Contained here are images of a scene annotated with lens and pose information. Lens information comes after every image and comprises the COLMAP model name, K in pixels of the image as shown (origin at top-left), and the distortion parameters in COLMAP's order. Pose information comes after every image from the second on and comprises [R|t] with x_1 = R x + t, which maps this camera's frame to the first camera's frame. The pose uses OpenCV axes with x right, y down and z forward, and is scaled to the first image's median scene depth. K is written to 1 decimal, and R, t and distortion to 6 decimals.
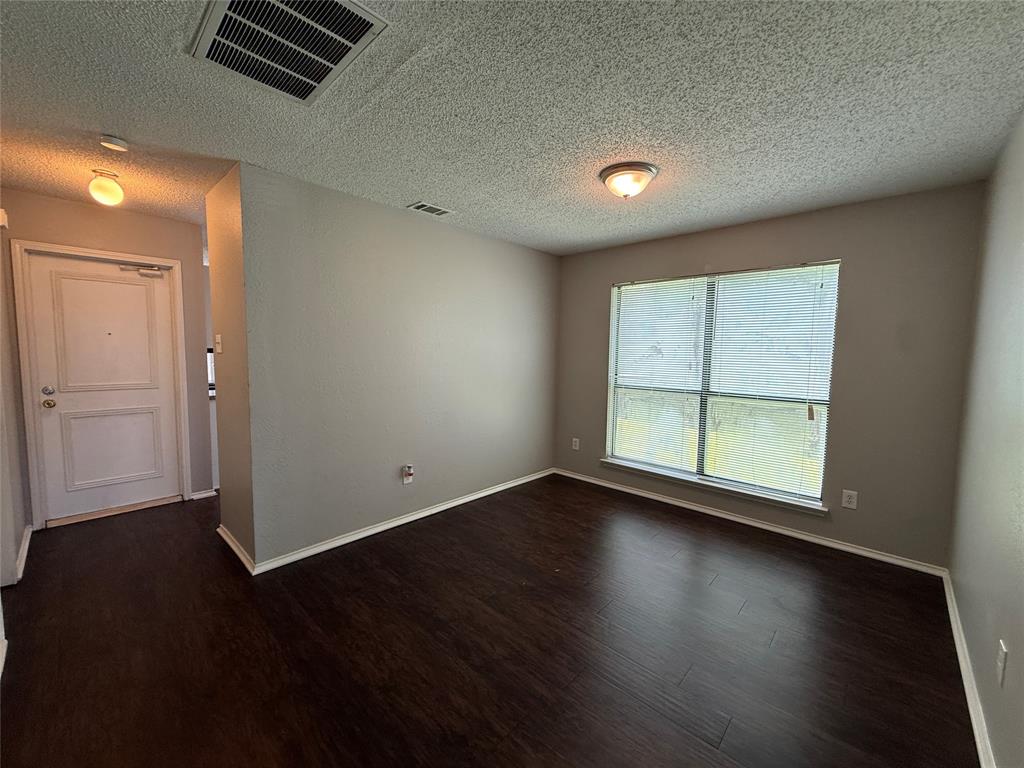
lens RADIAL K [[408.4, 0, 511.4], [0, 408.4, 382.3], [0, 0, 1]] dist [0.000479, -0.000145]
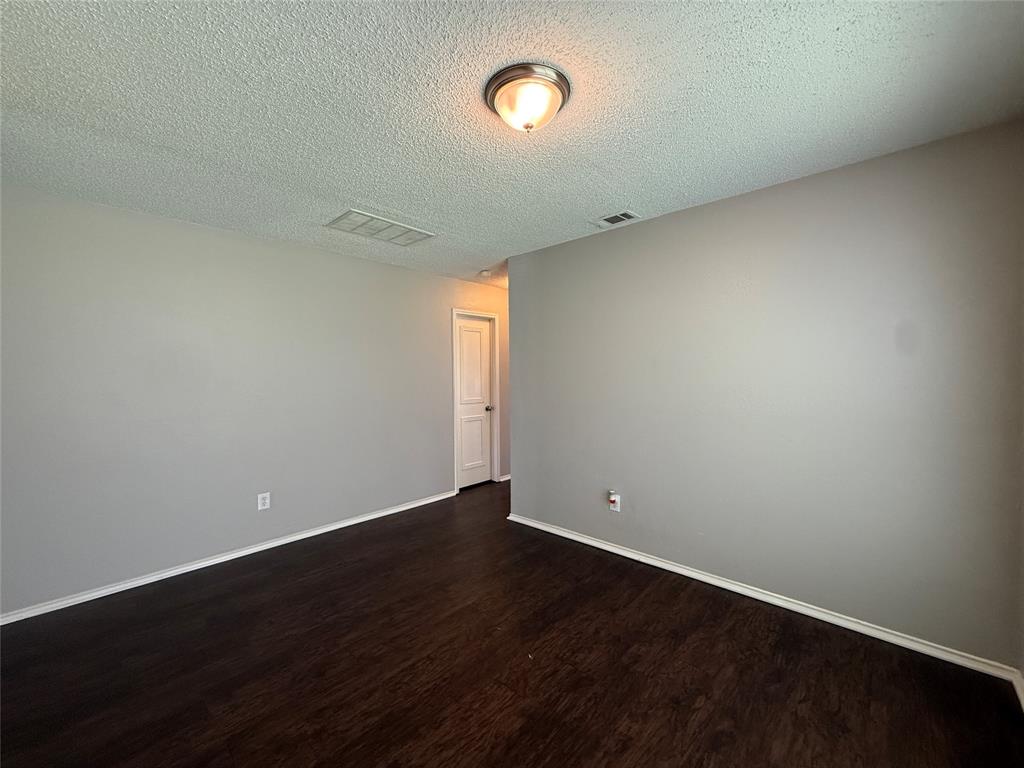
lens RADIAL K [[405.4, 0, 513.7], [0, 405.4, 385.3], [0, 0, 1]] dist [0.001341, 0.000172]
pose [[0.012977, 0.011777, -0.999846, 0.655950], [-0.069645, 0.997513, 0.010846, -0.035976], [0.997487, 0.069493, 0.013765, 0.706791]]
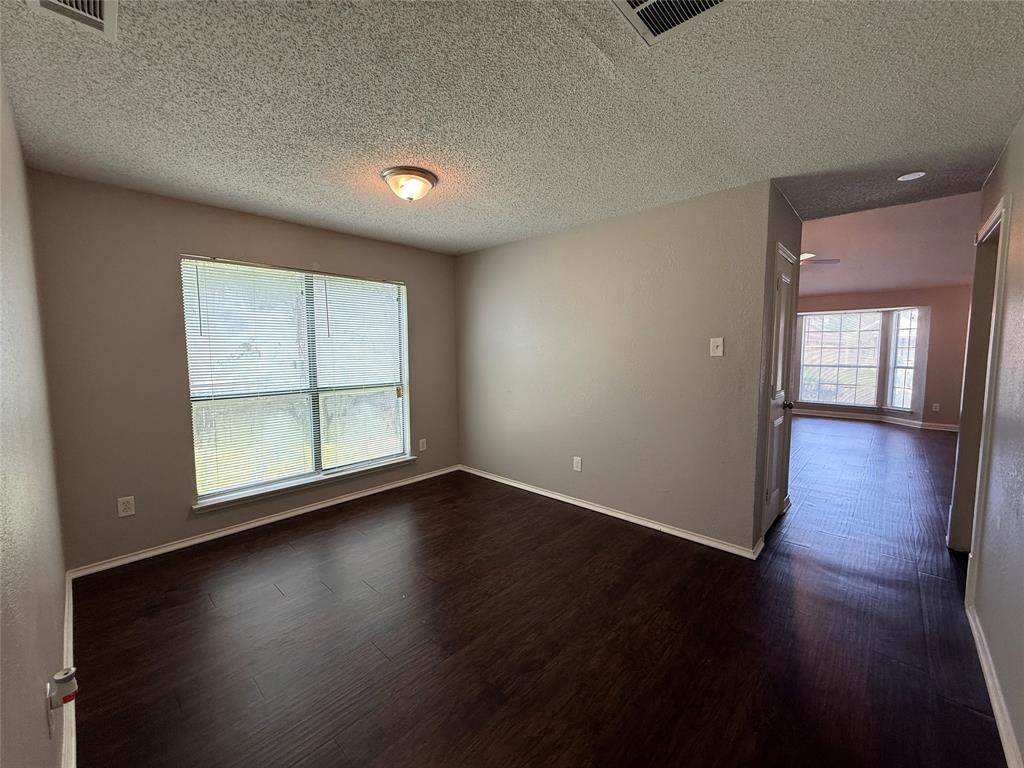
lens RADIAL K [[408.4, 0, 511.4], [0, 408.4, 382.3], [0, 0, 1]] dist [0.000479, -0.000145]
pose [[0.001004, -0.096628, 0.995320, -0.559095], [0.084282, 0.991787, 0.096200, -0.052708], [-0.996441, 0.083791, 0.009140, 0.549608]]
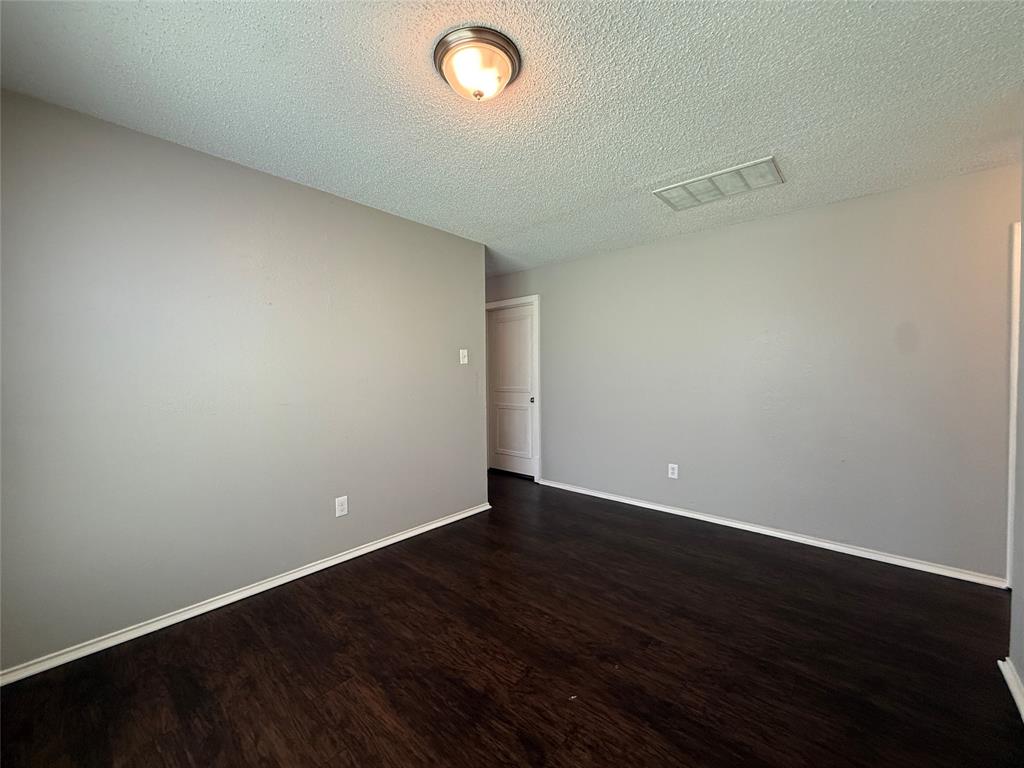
lens RADIAL K [[408.4, 0, 511.4], [0, 408.4, 382.3], [0, 0, 1]] dist [0.000479, -0.000145]
pose [[-0.999362, -0.010663, -0.034099, 0.176245], [-0.014065, 0.994773, 0.101135, -0.052040], [0.032843, 0.101550, -0.994288, 1.189692]]
